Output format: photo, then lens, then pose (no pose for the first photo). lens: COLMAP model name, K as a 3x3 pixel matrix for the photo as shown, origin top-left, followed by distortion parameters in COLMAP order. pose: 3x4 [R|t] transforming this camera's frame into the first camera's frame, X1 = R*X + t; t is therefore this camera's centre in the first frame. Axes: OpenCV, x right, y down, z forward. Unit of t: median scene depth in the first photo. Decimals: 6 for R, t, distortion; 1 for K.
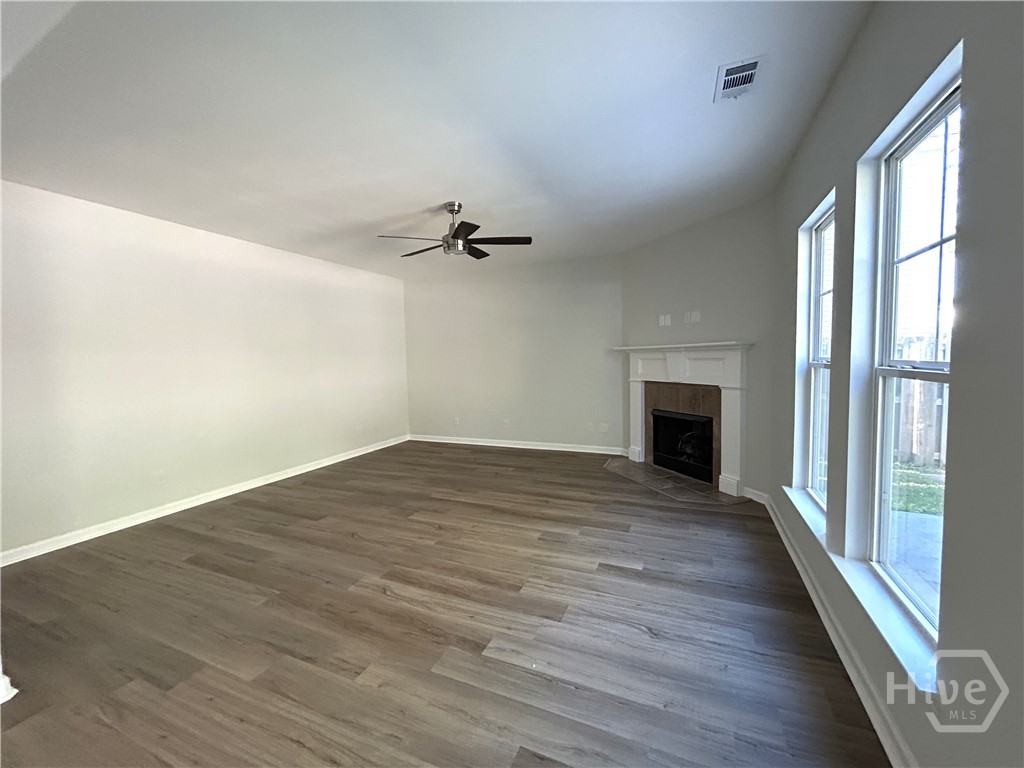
lens RADIAL K [[413.4, 0, 512.0], [0, 413.4, 384.0], [0, 0, 1]] dist [0.000422, -0.000021]
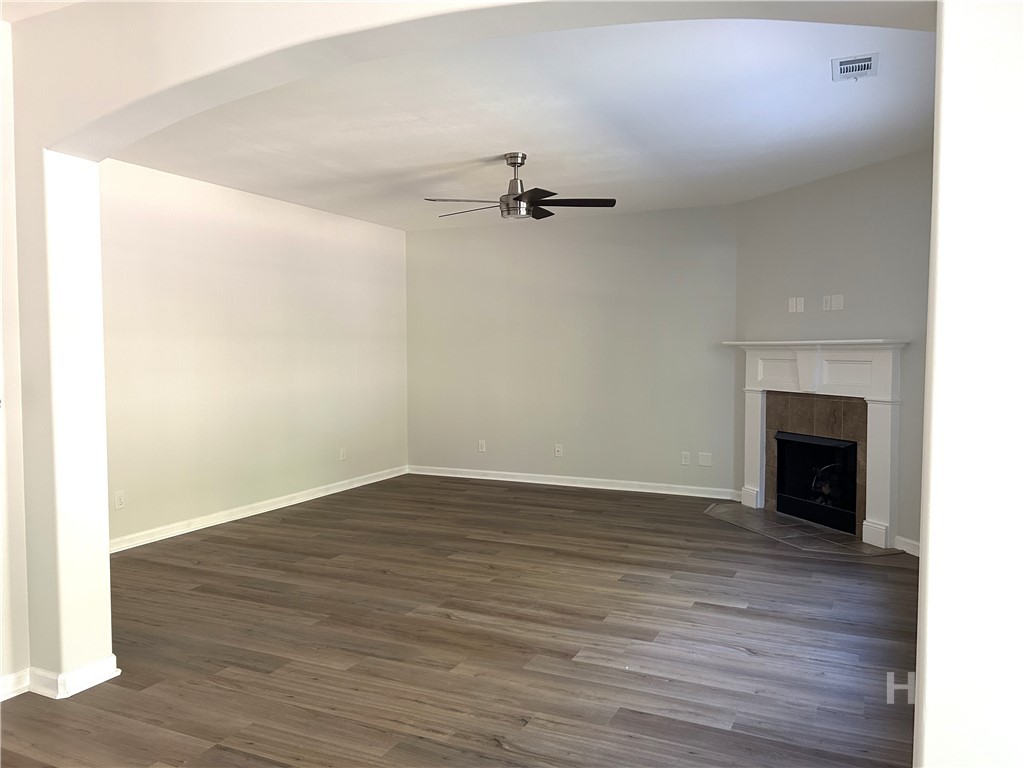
lens RADIAL K [[767.9, 0, 512.0], [0, 767.9, 384.0], [0, 0, 1]] dist [0.029052, -0.001241]
pose [[0.999139, 0.024111, -0.033763, -0.093584], [-0.024728, 0.999533, -0.017980, 0.022553], [0.033313, 0.018799, 0.999268, -0.462207]]
